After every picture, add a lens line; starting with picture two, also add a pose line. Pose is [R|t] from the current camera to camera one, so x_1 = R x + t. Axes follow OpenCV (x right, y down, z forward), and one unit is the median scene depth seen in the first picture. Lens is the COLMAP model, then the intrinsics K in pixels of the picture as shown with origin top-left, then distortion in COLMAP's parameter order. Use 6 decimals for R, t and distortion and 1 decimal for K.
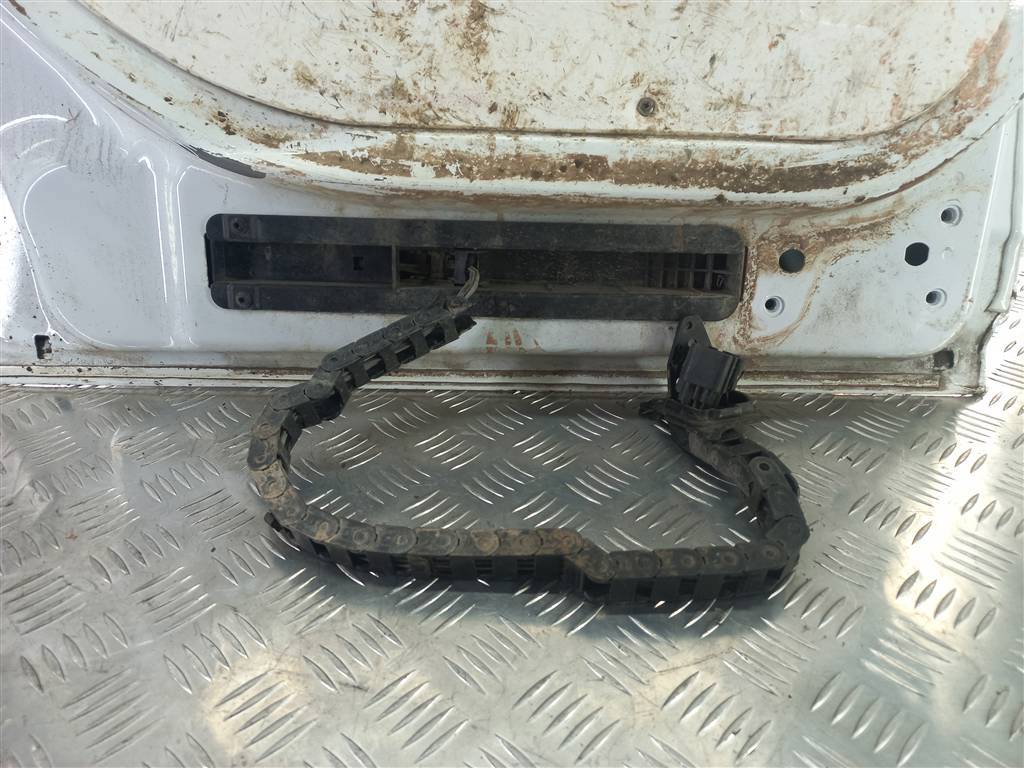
lens RADIAL K [[739.8, 0, 513.9], [0, 739.8, 375.4], [0, 0, 1]] dist [0.070243, -0.086008]
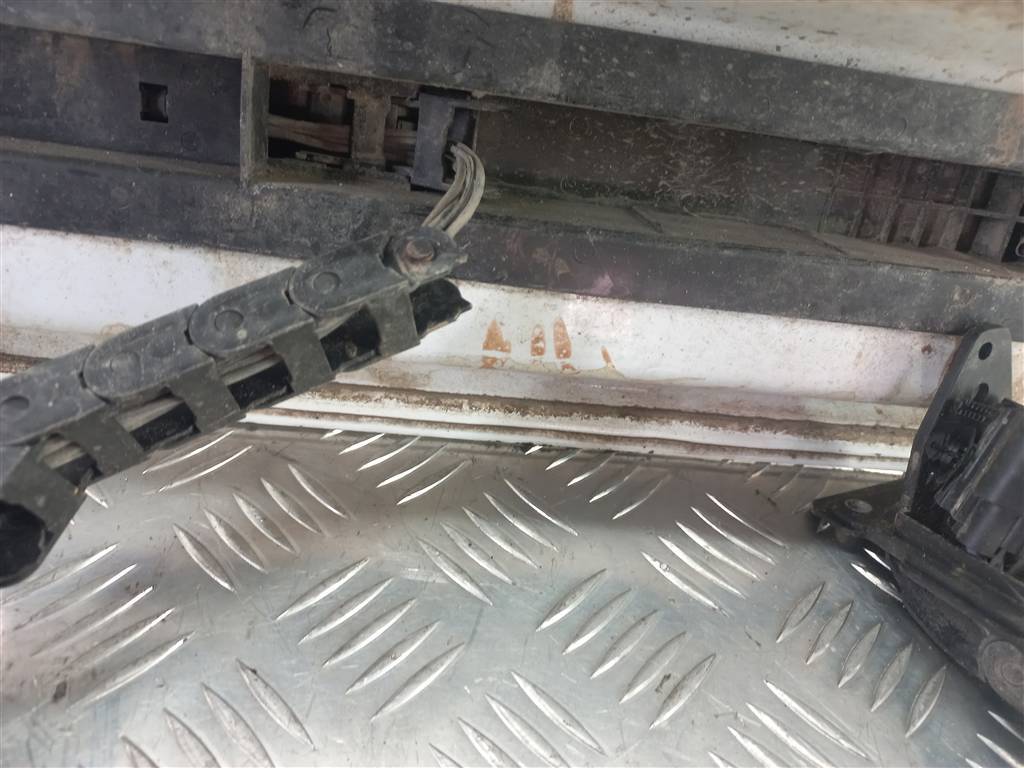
lens RADIAL K [[766.0, 0, 517.5], [0, 766.0, 382.1], [0, 0, 1]] dist [-0.002236, -0.001283]
pose [[0.990475, 0.076139, 0.114726, -0.066130], [-0.091528, 0.986545, 0.135470, -0.084219], [-0.102868, -0.144681, 0.984117, 0.608170]]
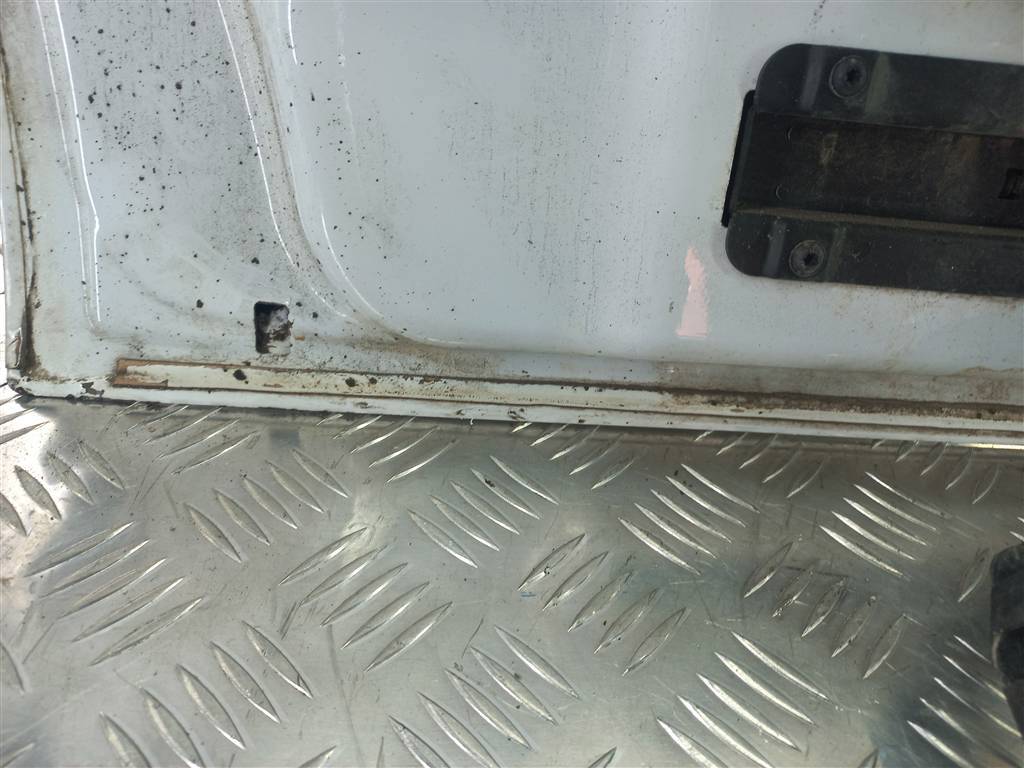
lens RADIAL K [[745.2, 0, 511.5], [0, 745.2, 371.8], [0, 0, 1]] dist [0.039118, -0.042030]
pose [[0.994915, 0.040782, 0.092093, -0.568290], [-0.051178, 0.992218, 0.113510, -0.076754], [-0.086747, -0.117646, 0.989260, 0.581452]]
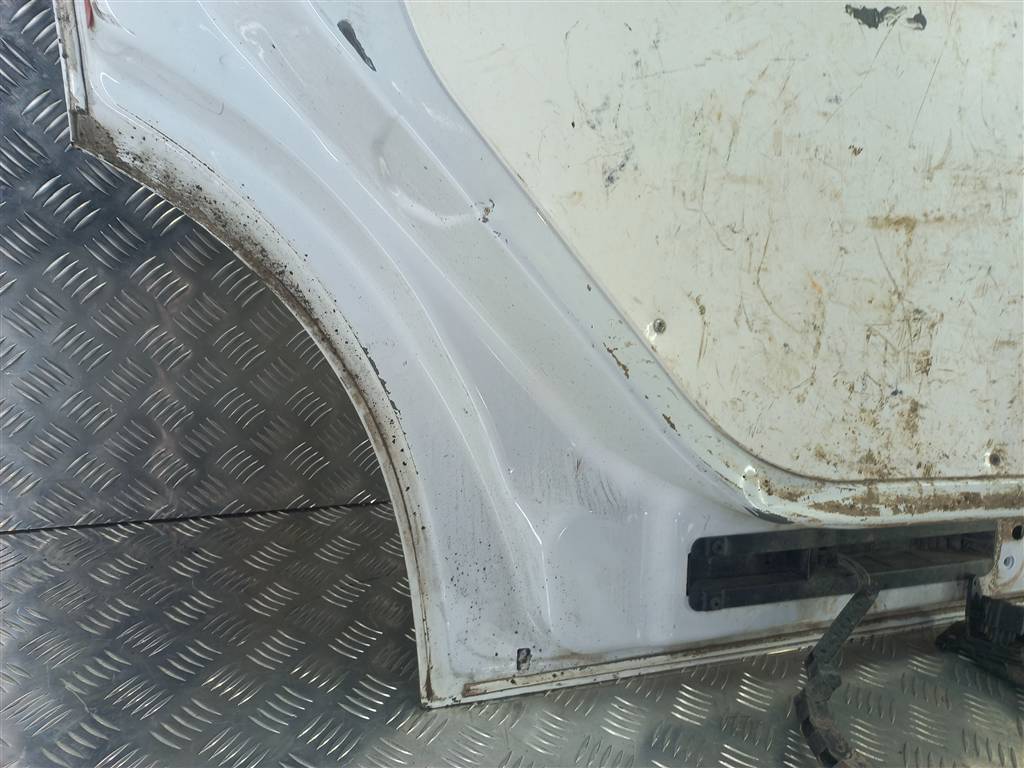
lens RADIAL K [[748.2, 0, 511.1], [0, 748.2, 364.3], [0, 0, 1]] dist [0.028360, -0.007405]
pose [[0.933797, -0.015790, 0.357454, -1.131775], [0.069784, 0.987878, -0.138664, -0.347905], [-0.350931, 0.154429, 0.923579, -0.114018]]
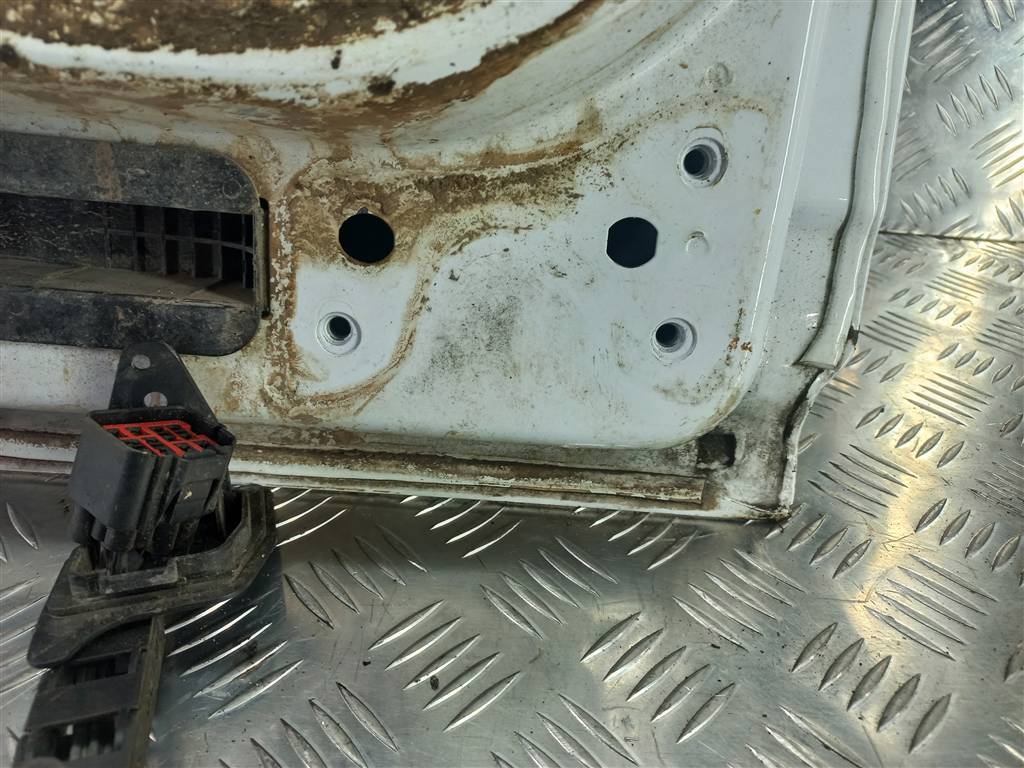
lens RADIAL K [[748.2, 0, 511.1], [0, 748.2, 364.3], [0, 0, 1]] dist [0.028360, -0.007405]
pose [[0.997943, 0.060740, 0.020495, 0.453844], [-0.061422, 0.997517, 0.034468, -0.096917], [-0.018350, -0.035656, 0.999196, 0.529810]]
